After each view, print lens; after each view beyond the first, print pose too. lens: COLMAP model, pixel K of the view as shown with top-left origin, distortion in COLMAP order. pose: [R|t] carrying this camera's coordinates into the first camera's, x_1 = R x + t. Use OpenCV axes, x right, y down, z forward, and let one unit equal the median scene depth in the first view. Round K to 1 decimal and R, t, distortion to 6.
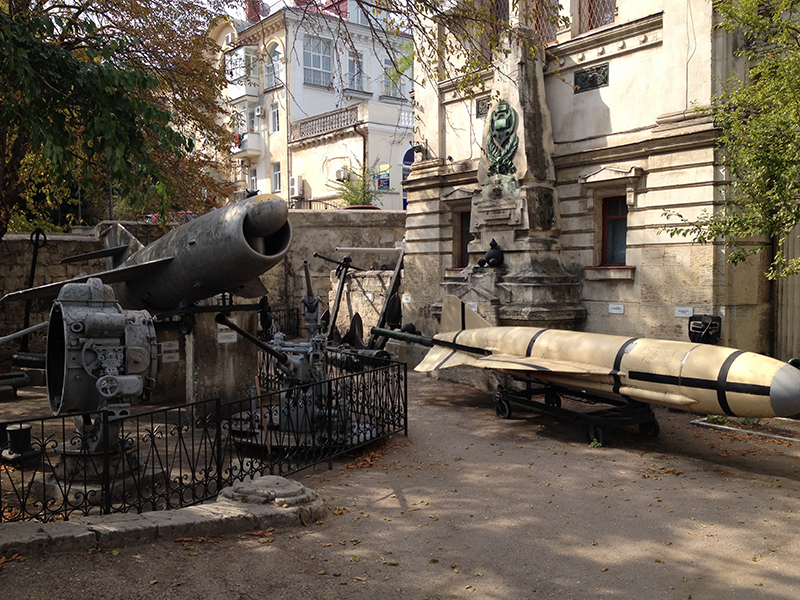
lens RADIAL K [[757.3, 0, 398.9], [0, 757.3, 297.4], [0, 0, 1]] dist [-0.008105, 0.000000]
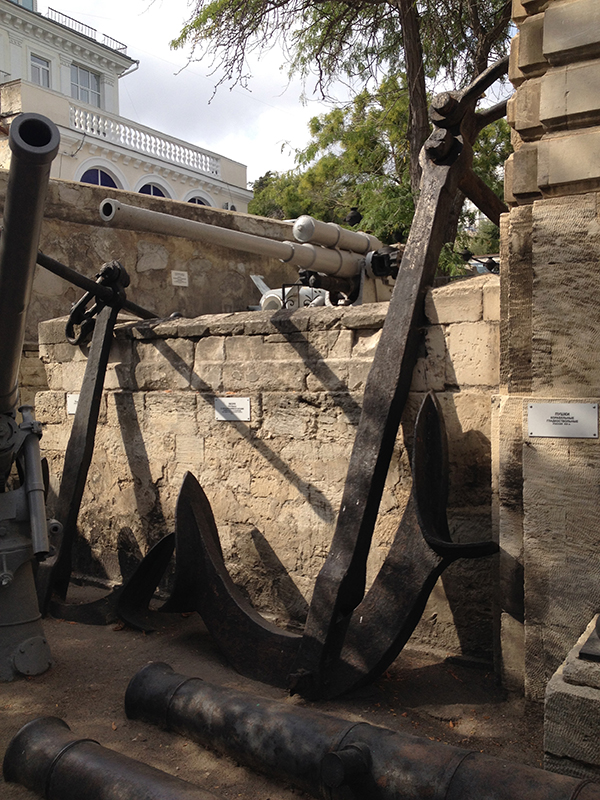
lens RADIAL K [[757.3, 0, 300.6], [0, 757.3, 400.7], [0, 0, 1]] dist [-0.008105, 0.000000]
pose [[0.932653, -0.027841, 0.359700, -0.106636], [0.026785, 0.999610, 0.007919, -0.004934], [-0.359780, 0.002249, 0.933034, 0.718419]]
